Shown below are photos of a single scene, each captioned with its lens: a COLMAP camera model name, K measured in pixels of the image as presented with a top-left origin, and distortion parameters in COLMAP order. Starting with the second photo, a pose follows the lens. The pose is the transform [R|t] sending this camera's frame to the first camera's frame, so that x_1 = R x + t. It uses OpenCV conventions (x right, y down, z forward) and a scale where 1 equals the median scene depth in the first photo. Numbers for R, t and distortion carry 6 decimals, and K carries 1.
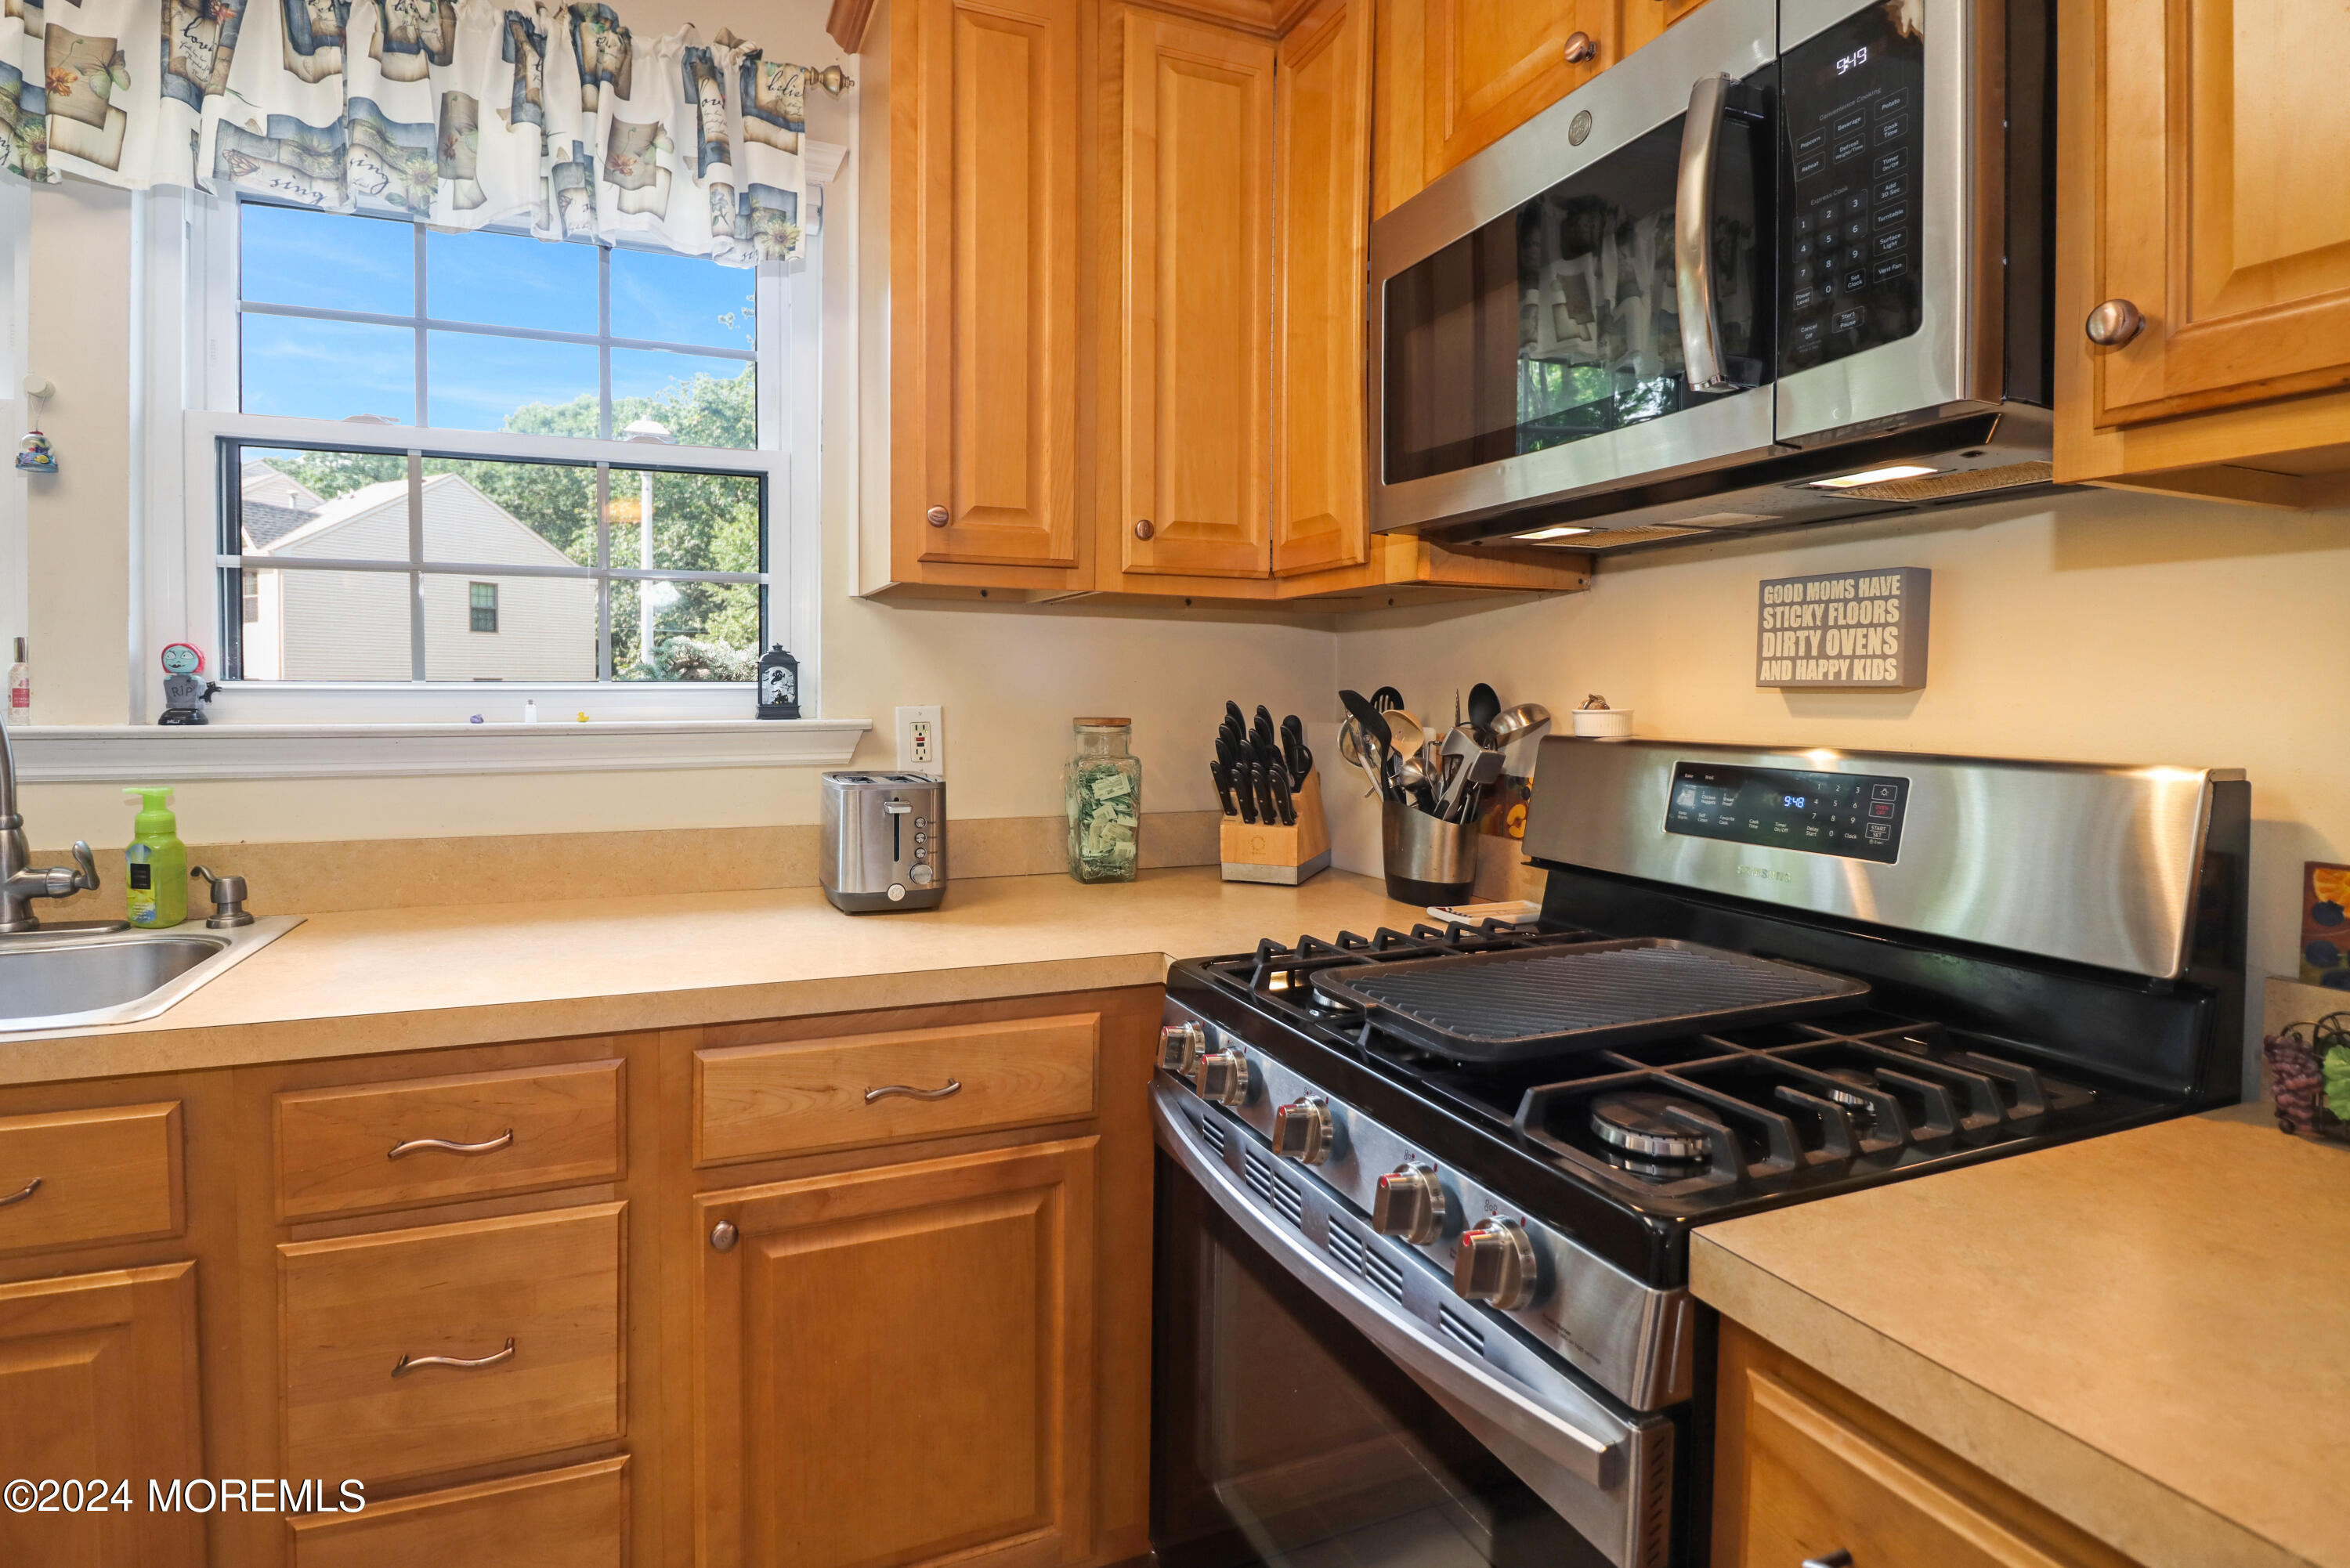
lens RADIAL K [[1130.0, 0, 1165.3], [0, 1130.0, 732.5], [0, 0, 1]] dist [-0.000989, -0.011857]
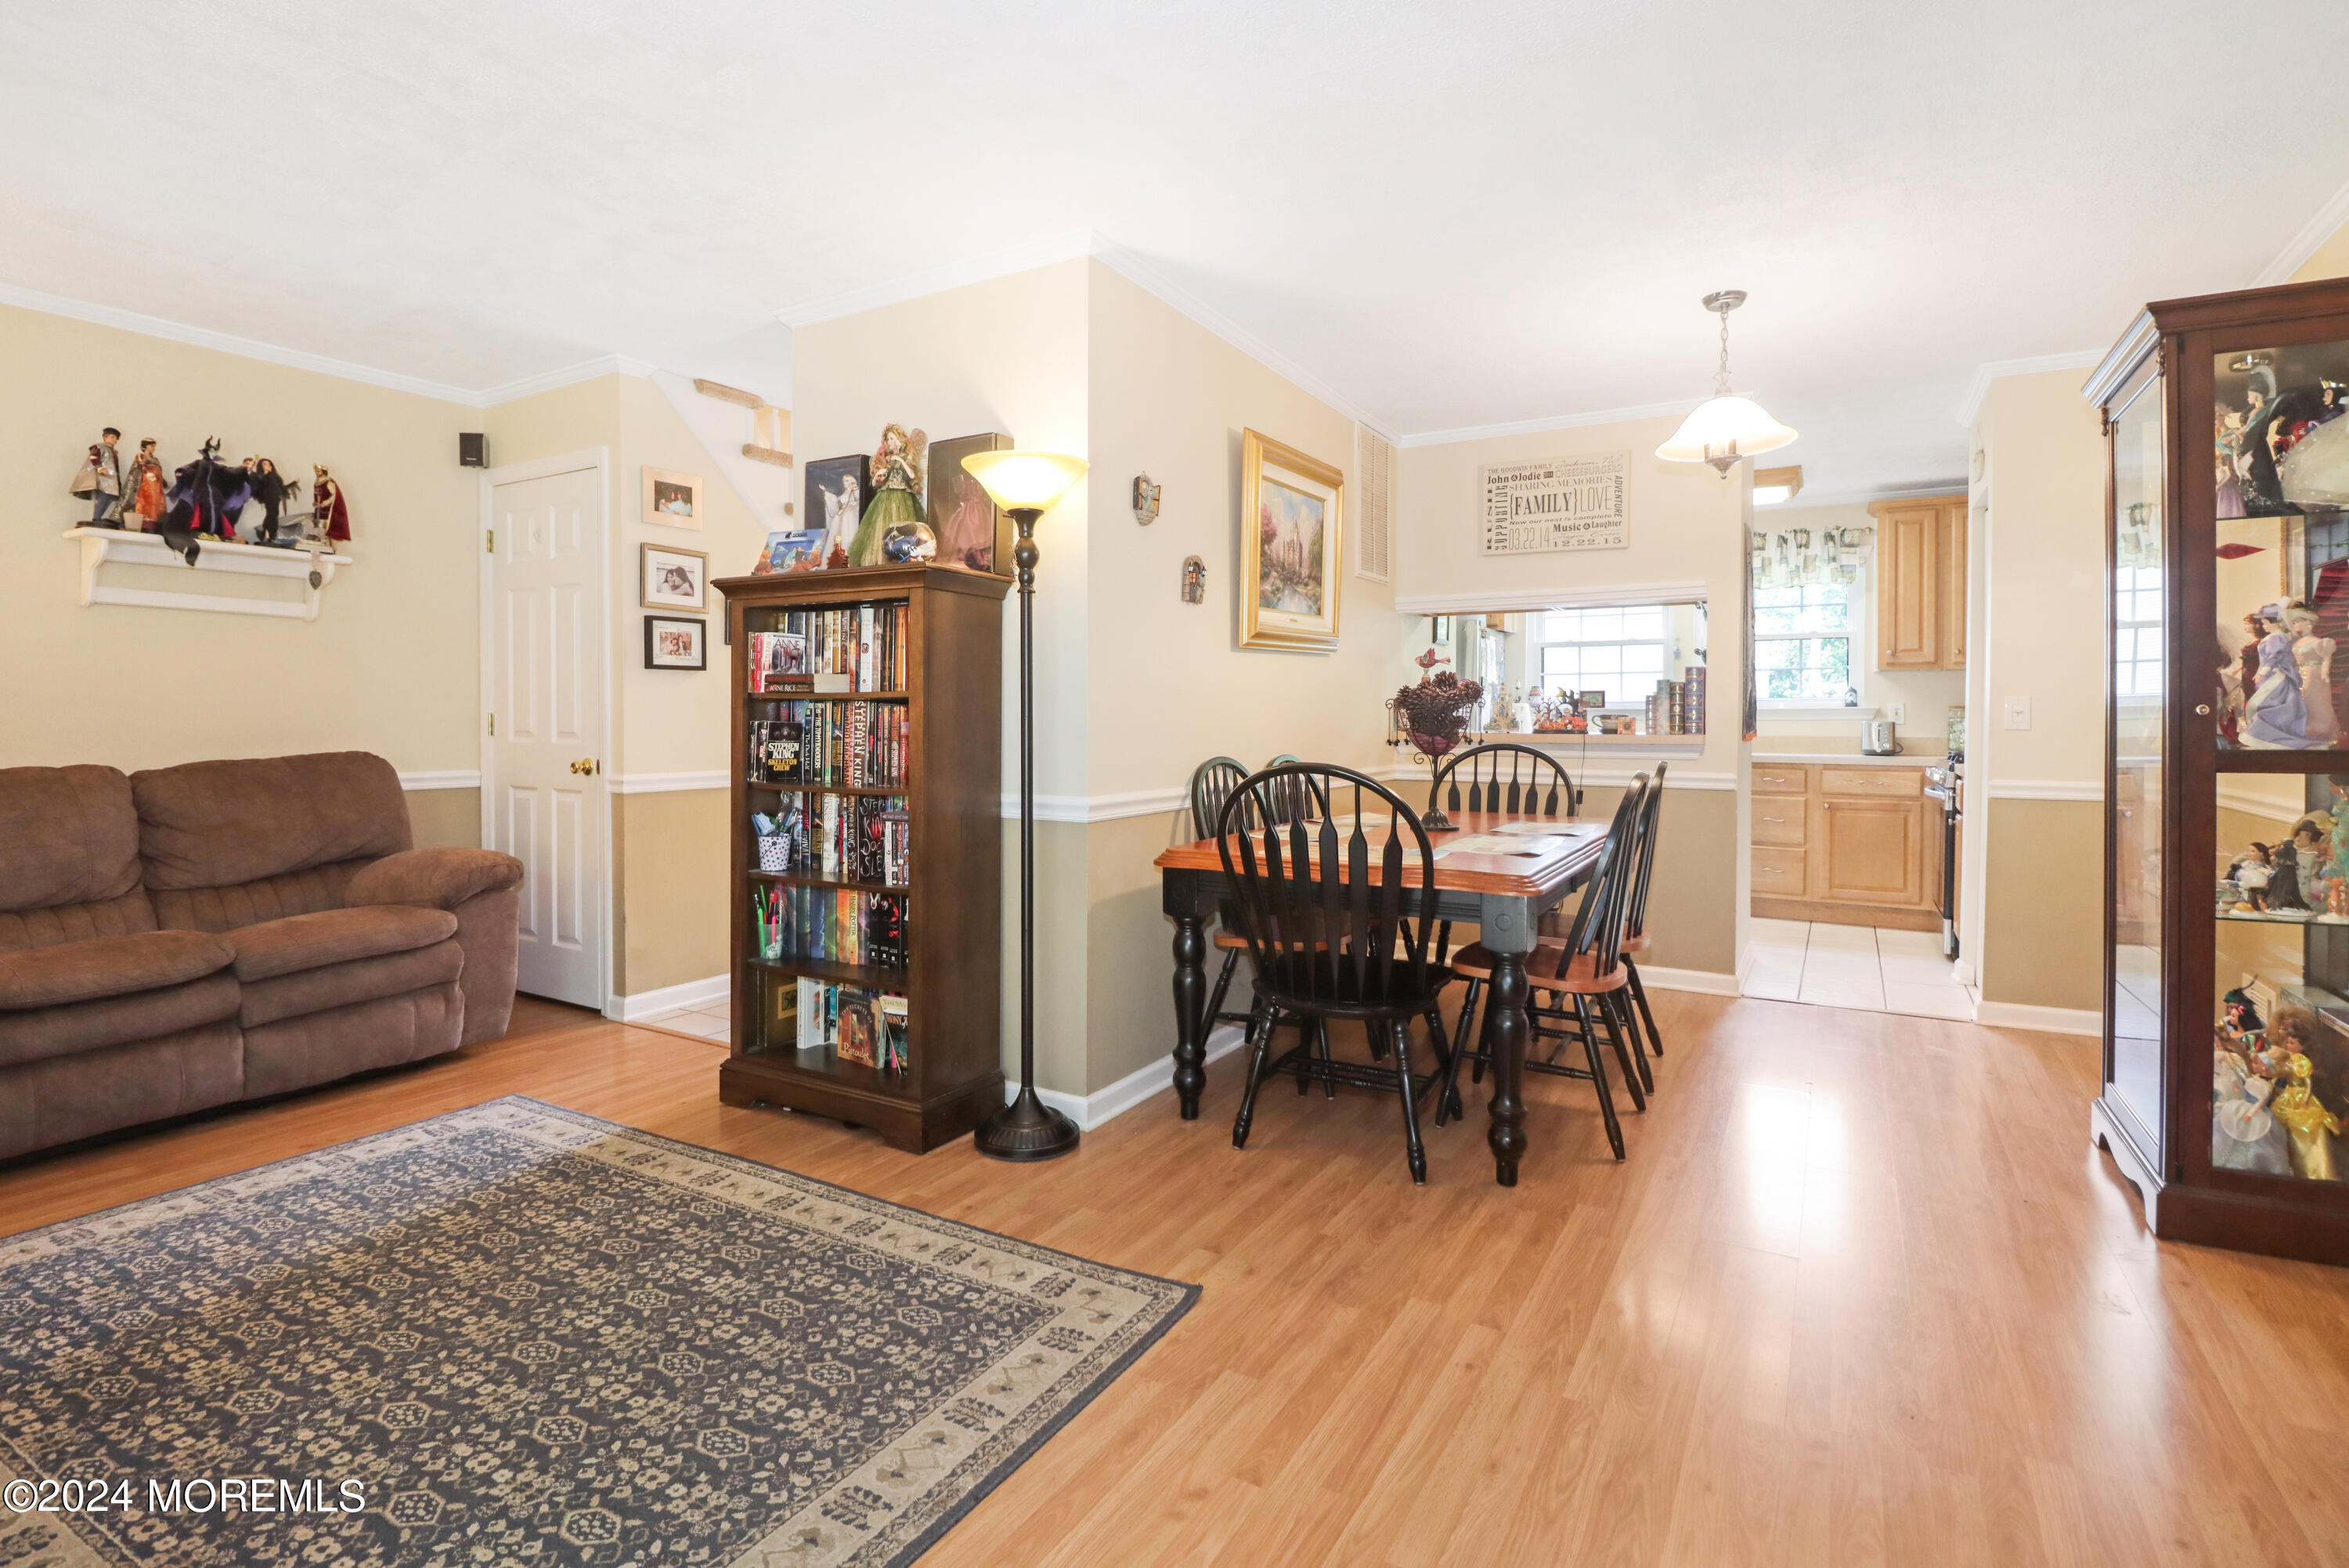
lens RADIAL K [[1129.5, 0, 1164.8], [0, 1129.5, 732.5], [0, 0, 1]] dist [-0.000989, -0.011857]
pose [[0.607559, 0.010001, -0.794212, 1.459487], [-0.031168, 0.999451, -0.011258, 0.222164], [0.793663, 0.031594, 0.607537, -3.570396]]
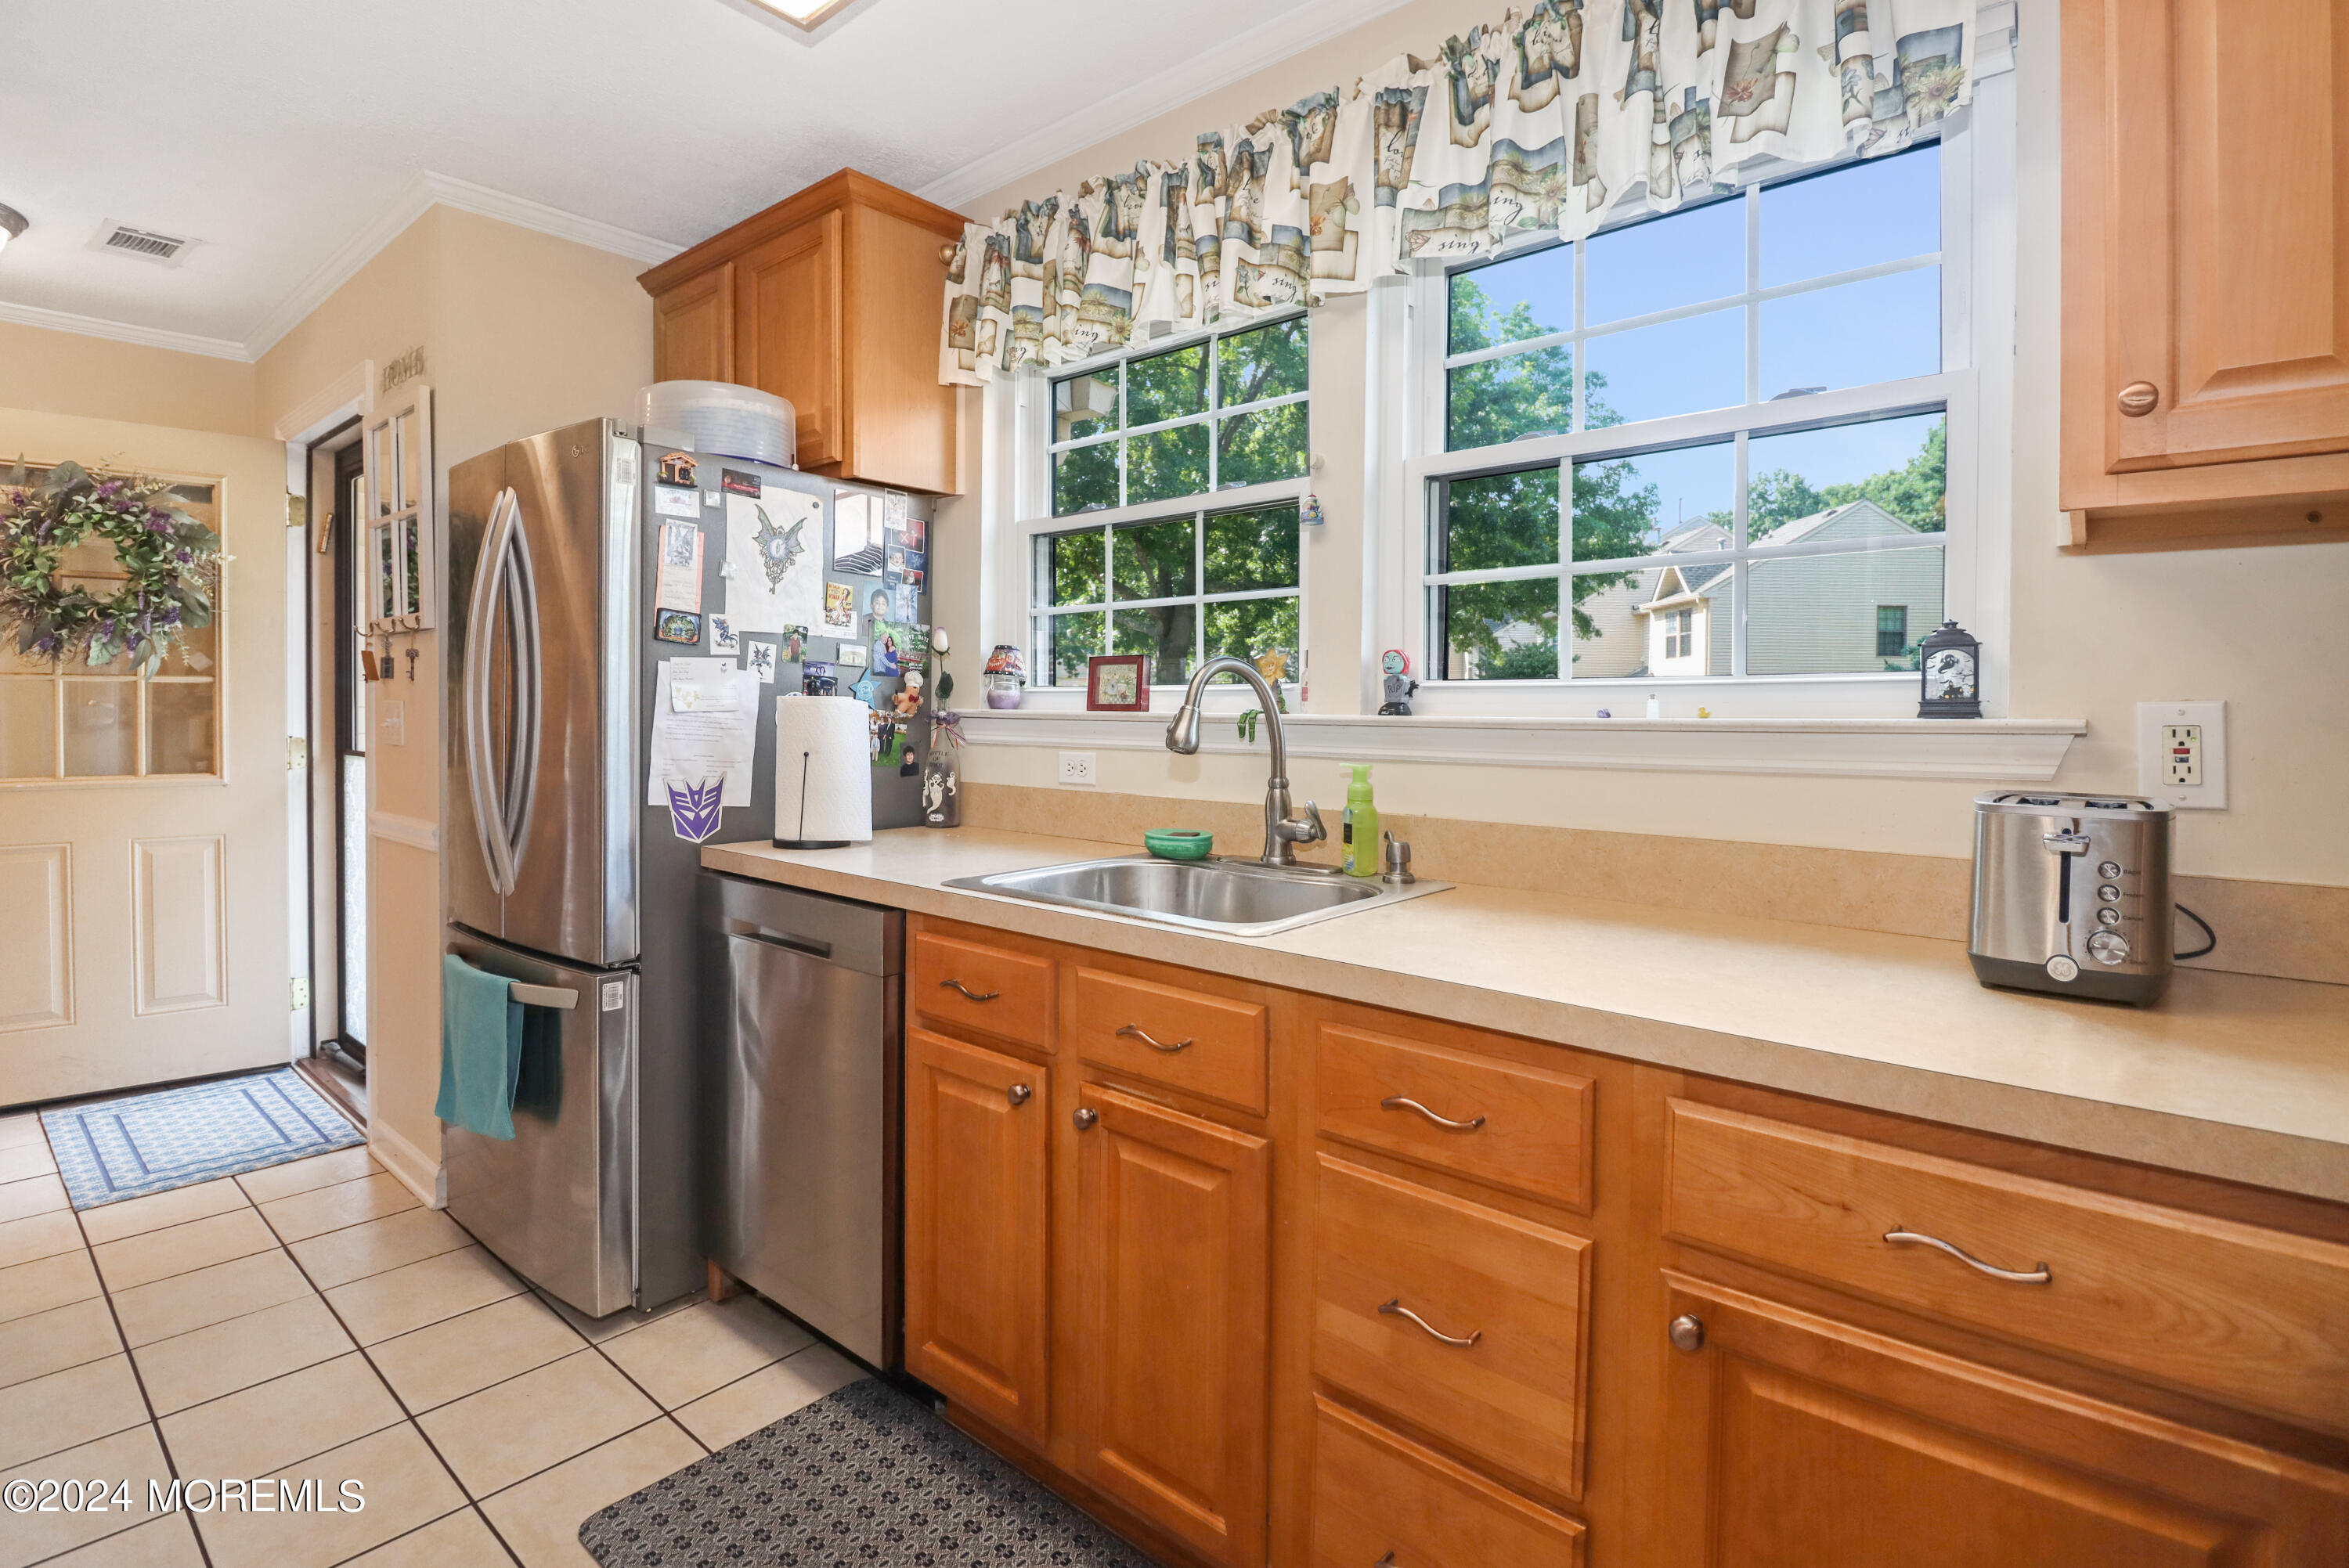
lens RADIAL K [[1135.5, 0, 1173.7], [0, 1135.5, 733.6], [0, 0, 1]] dist [-0.005714, -0.011189]
pose [[0.454247, 0.017118, -0.890711, 0.129621], [-0.036758, 0.999324, 0.000459, 0.022077], [0.890117, 0.032532, 0.454569, 0.233776]]
